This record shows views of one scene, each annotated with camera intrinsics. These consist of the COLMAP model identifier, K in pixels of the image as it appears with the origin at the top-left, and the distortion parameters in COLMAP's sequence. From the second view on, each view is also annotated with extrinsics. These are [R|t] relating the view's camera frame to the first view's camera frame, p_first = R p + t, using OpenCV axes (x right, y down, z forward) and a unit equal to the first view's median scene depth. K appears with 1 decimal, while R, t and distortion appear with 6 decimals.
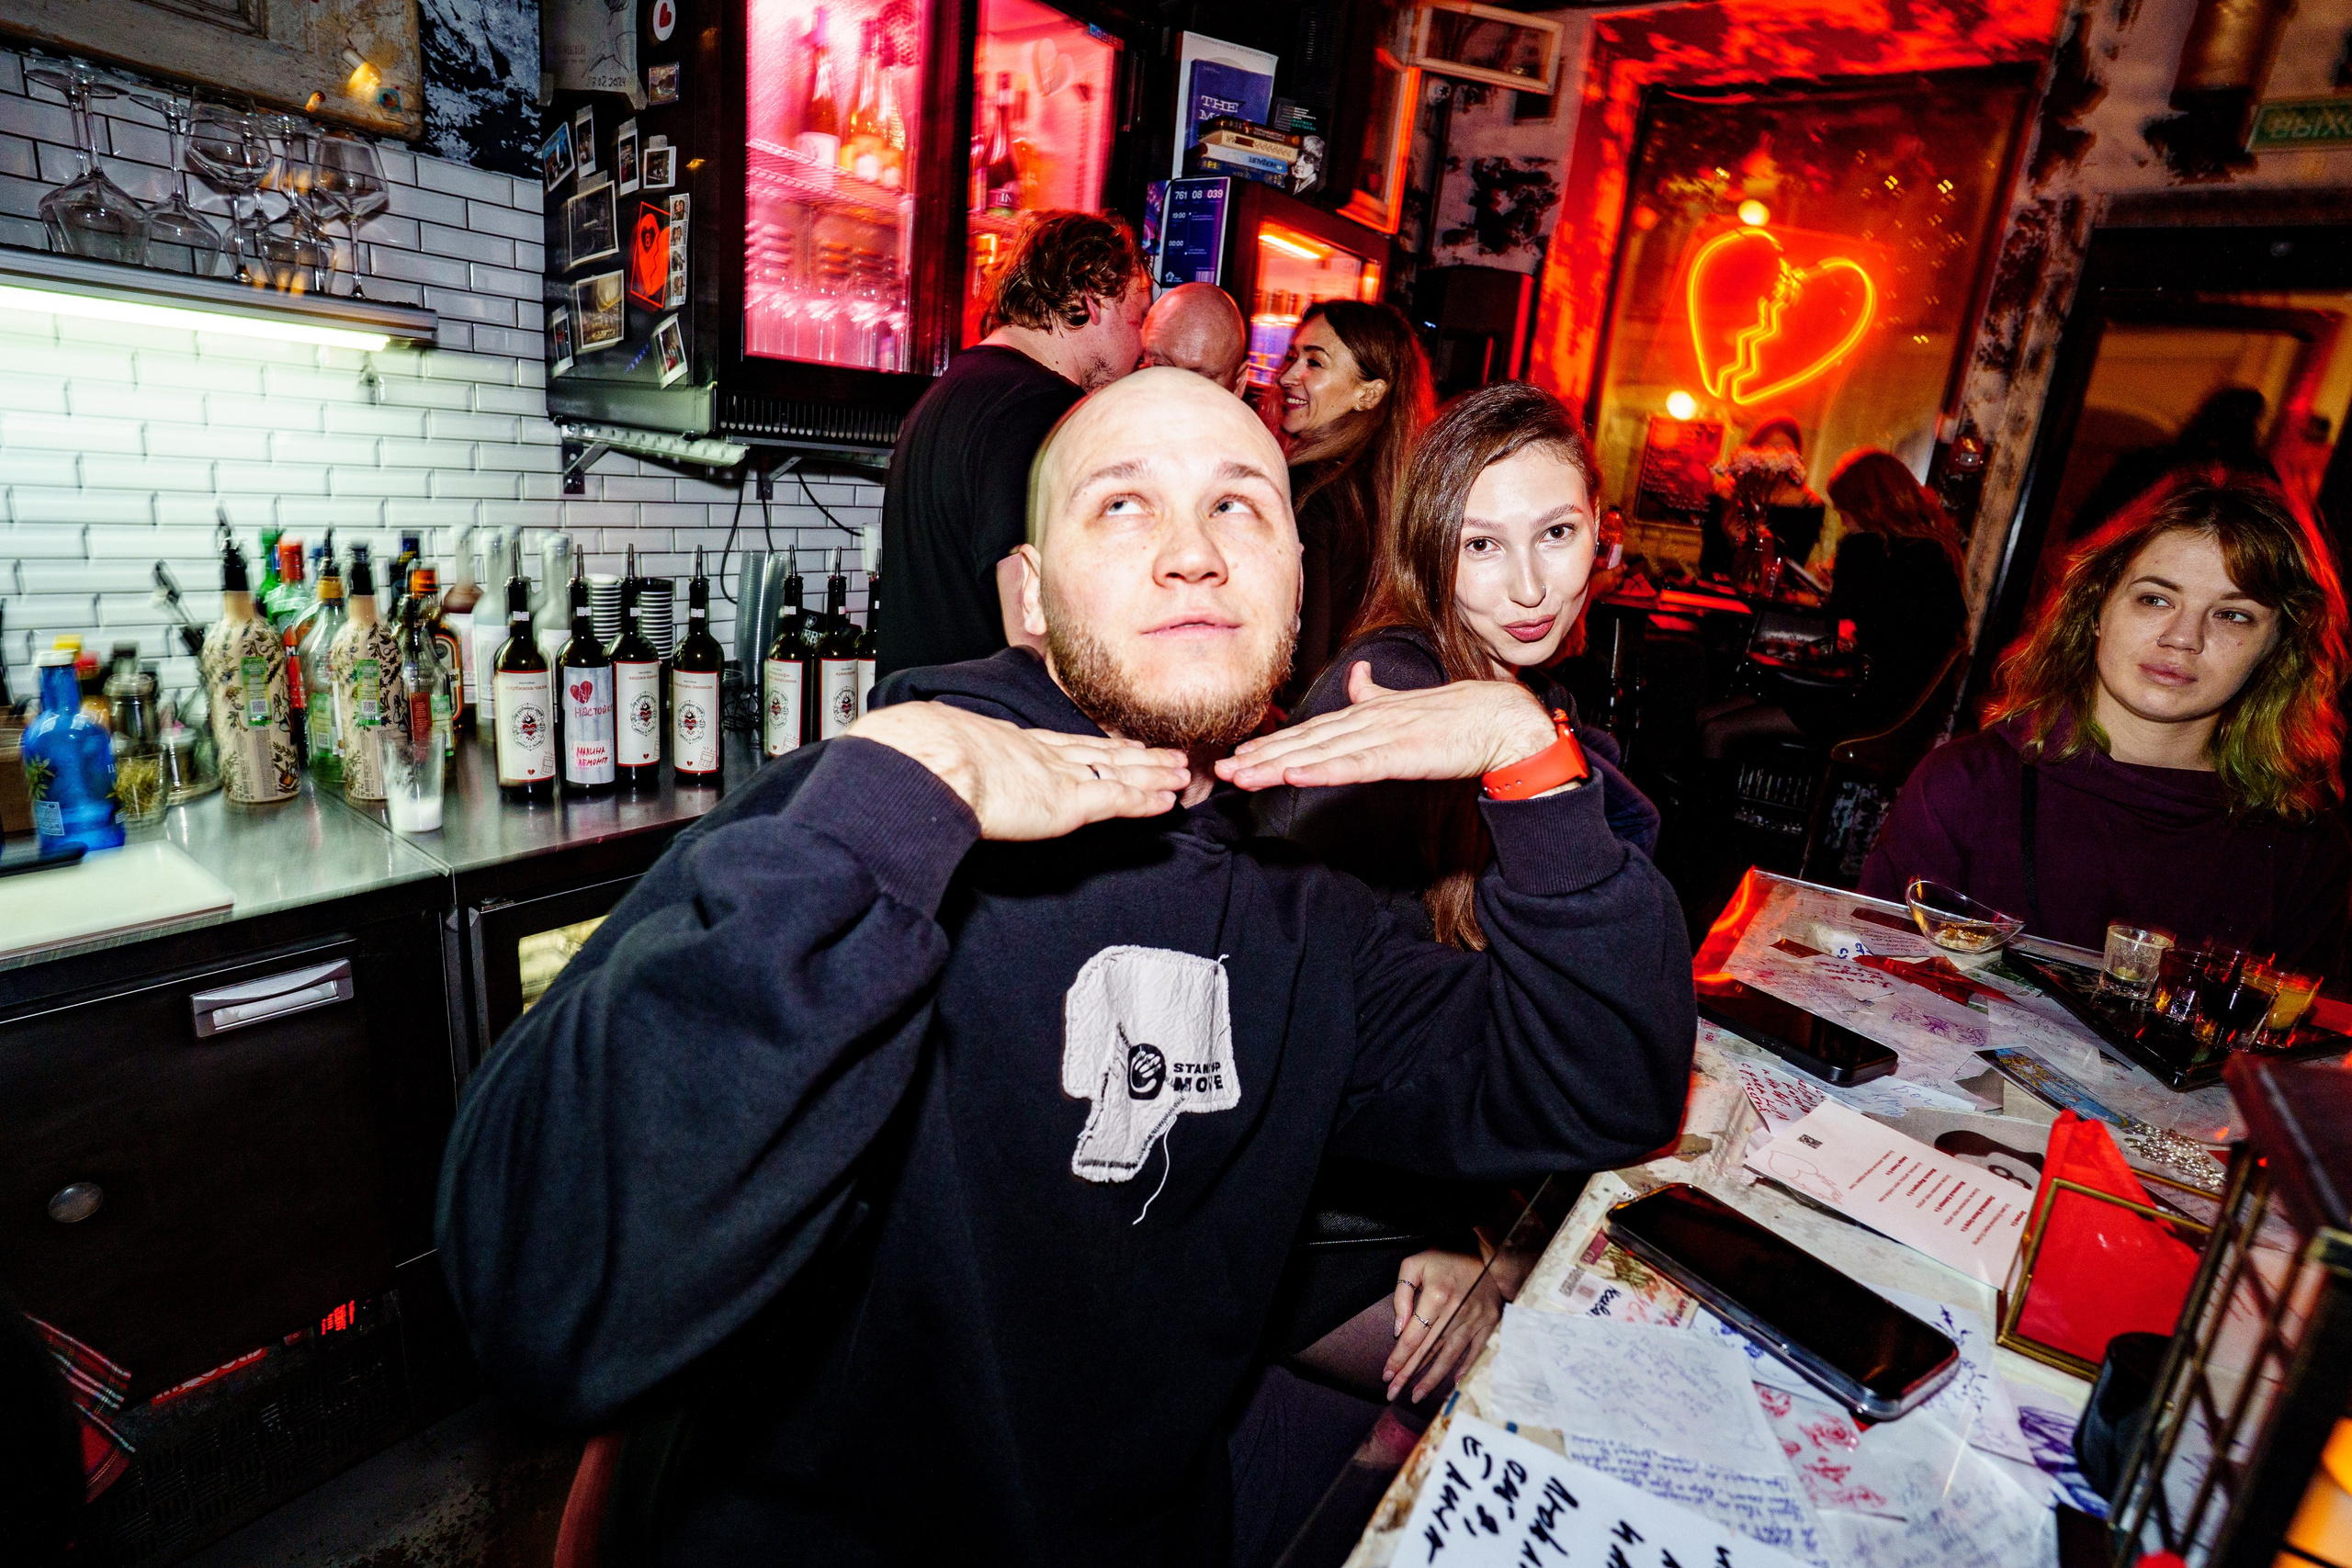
lens RADIAL K [[1149.5, 0, 1170.6], [0, 1149.5, 790.4], [0, 0, 1]] dist [-0.071939, 0.030478]
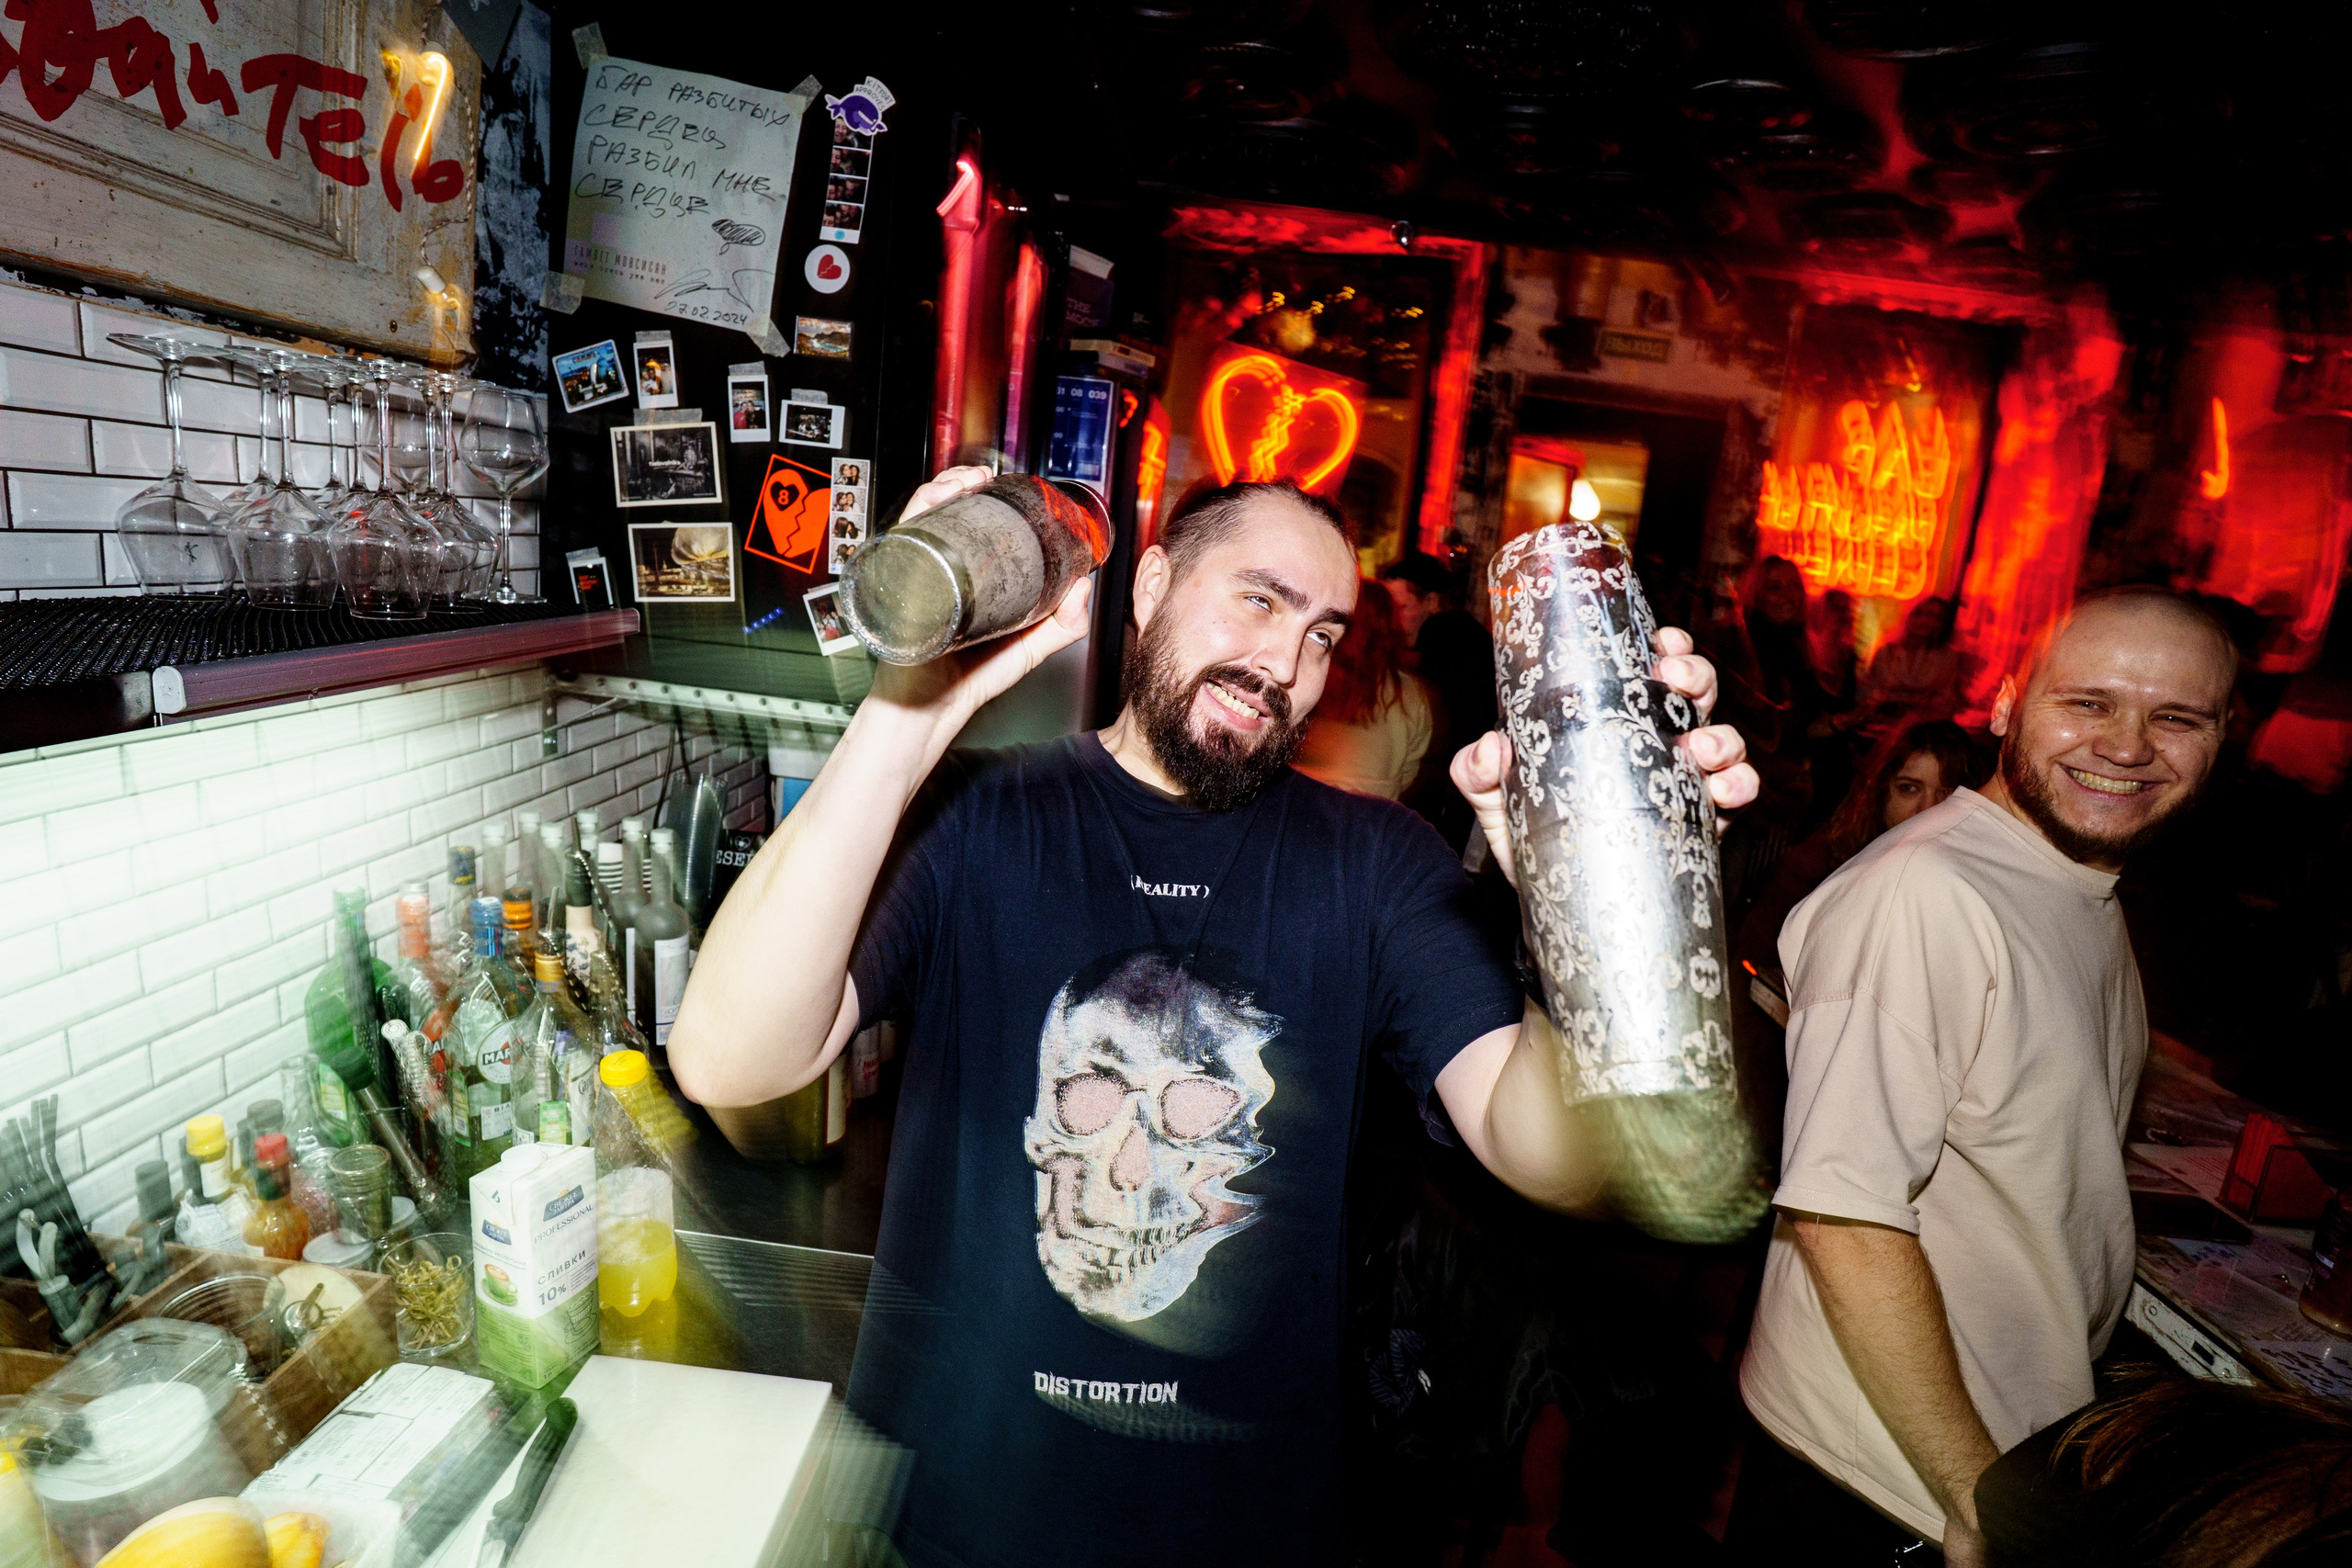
lens RADIAL K [[1153.7, 0, 1172.9], [0, 1153.7, 772.2], [0, 0, 1]] dist [-0.051886, 0.021121]
pose [[0.835278, -0.127473, 0.534848, -0.687151], [0.139742, 0.990029, 0.017723, -0.234817], [-0.531774, 0.059937, 0.844763, 0.073252]]
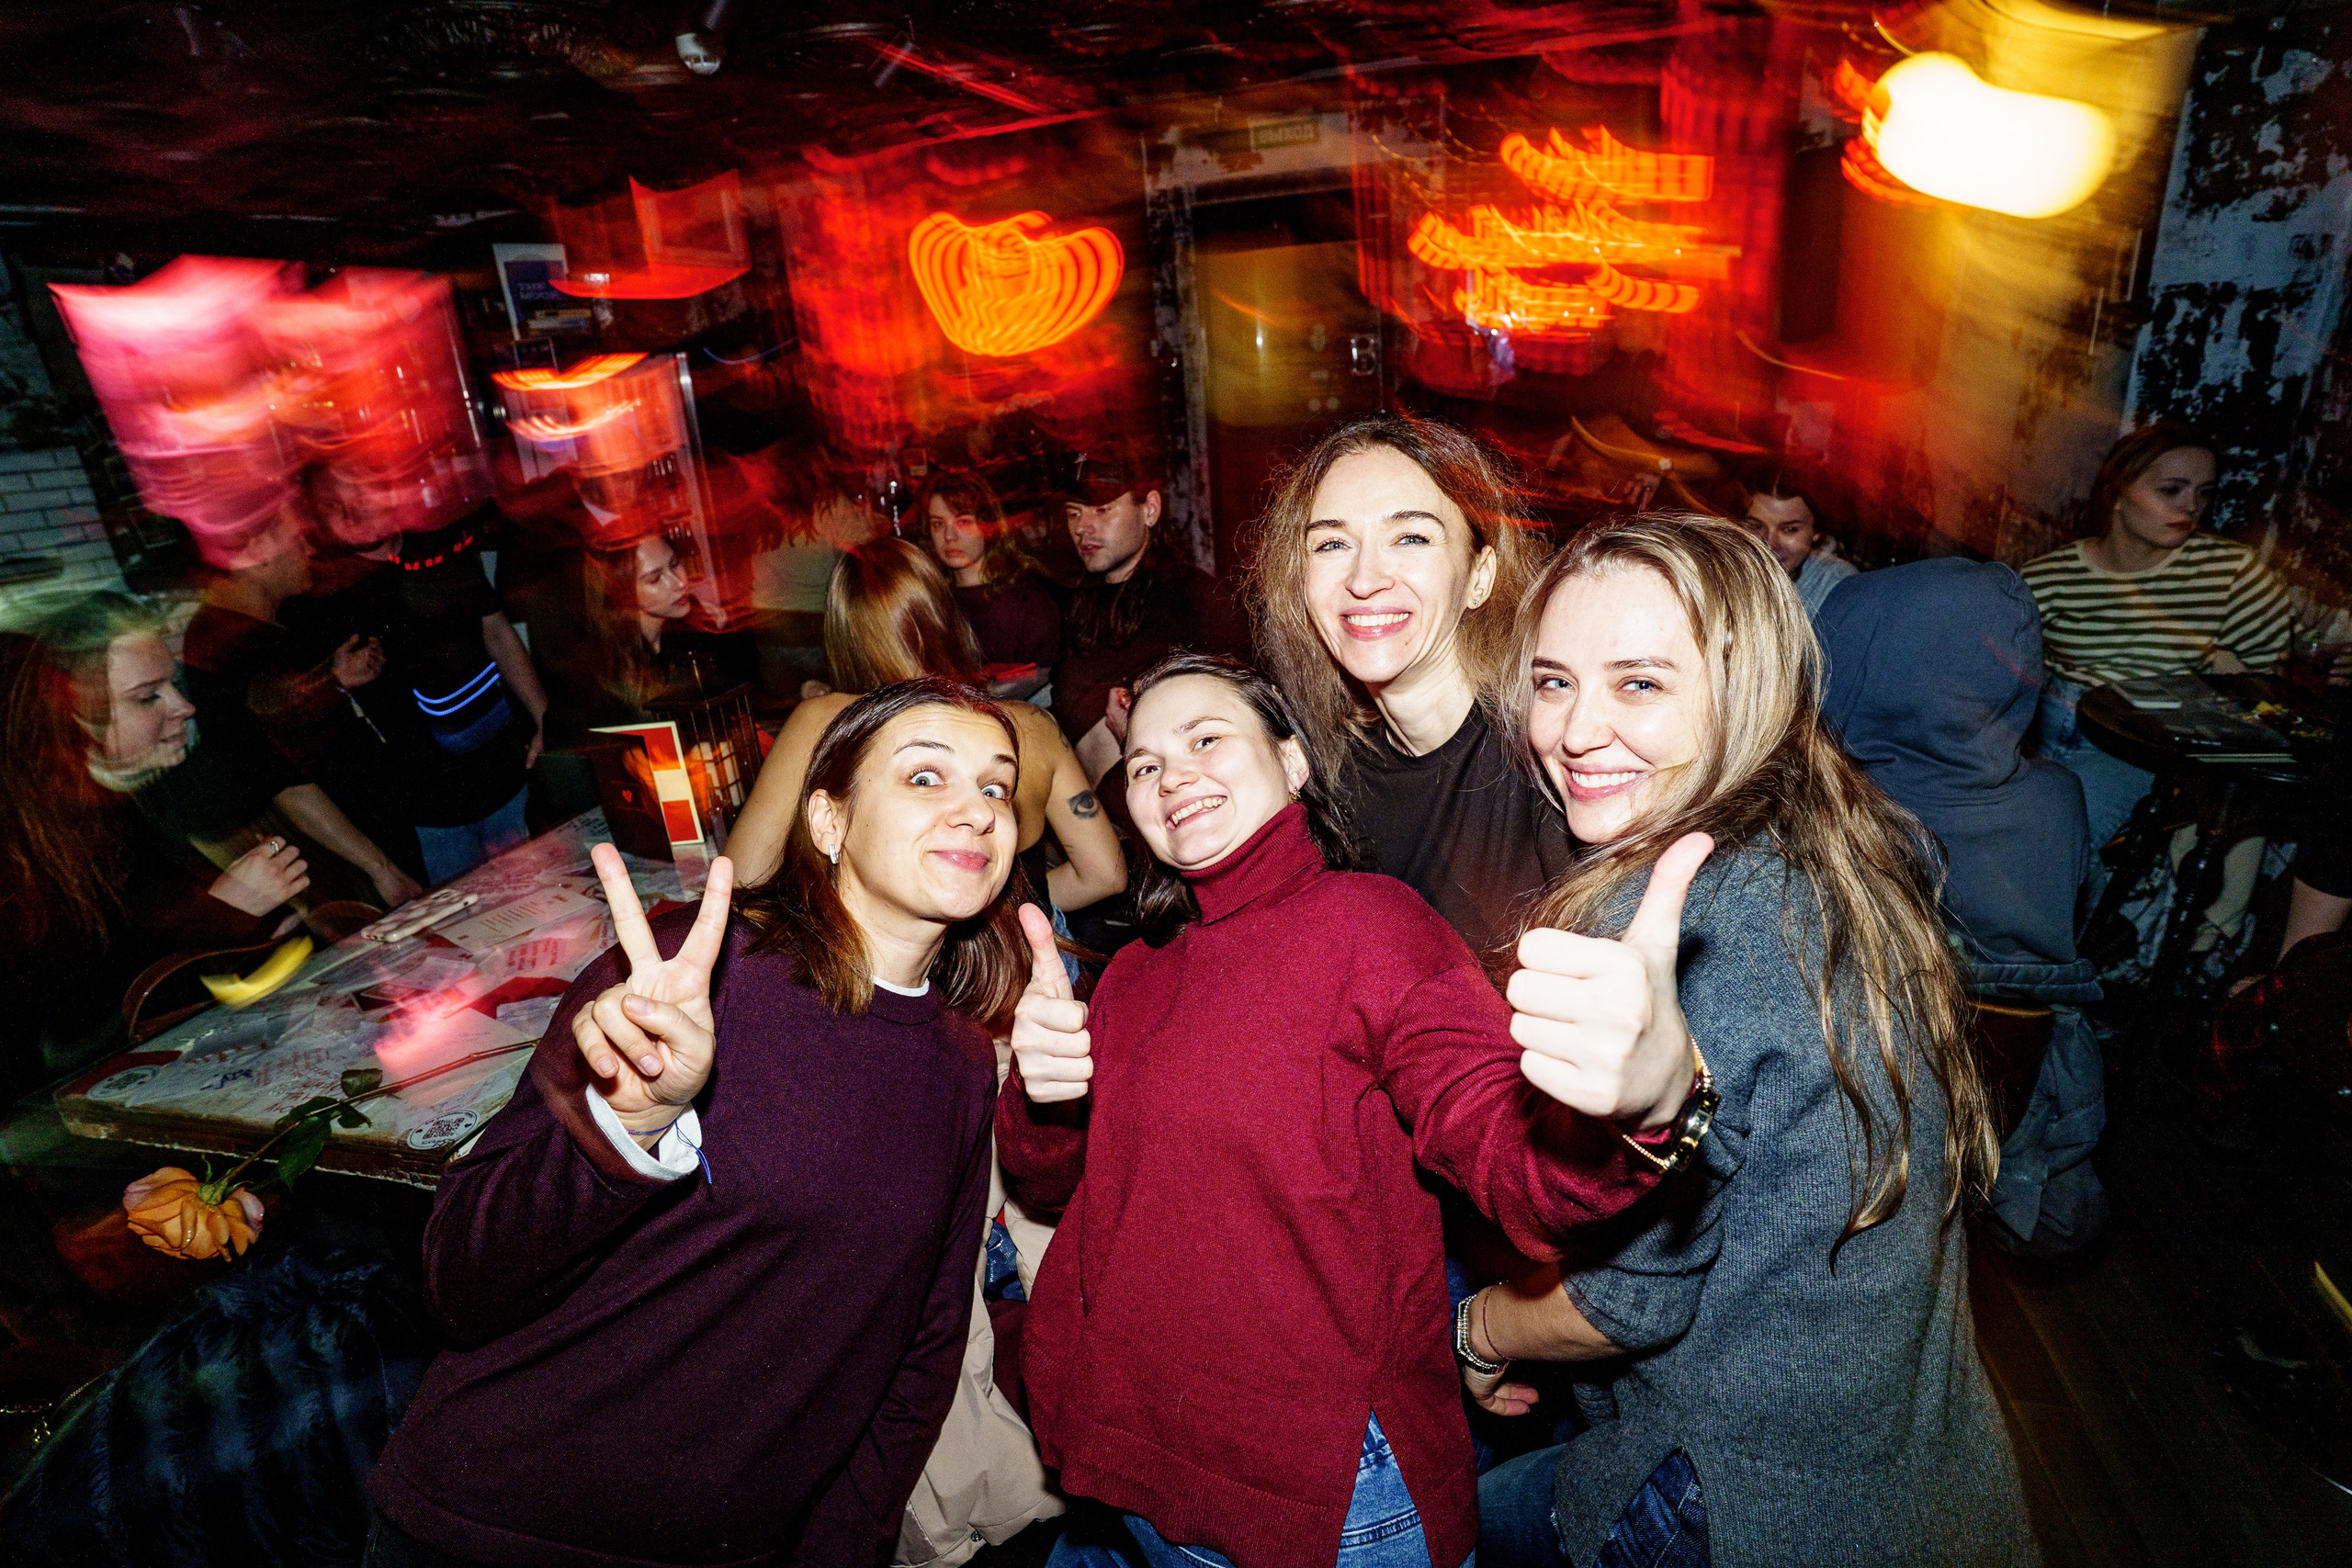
lens RADIAL K [[1194.4, 0, 1171.8], [0, 1194.4, 784.1], [0, 0, 1]] dist [-0.054016, 0.030006]
pose [[0.926908, -0.276476, 0.253775, 0.343472], [0.259739, 0.960699, 0.097947, 0.161540], [-0.270881, -0.024873, 0.962291, -1.078626]]
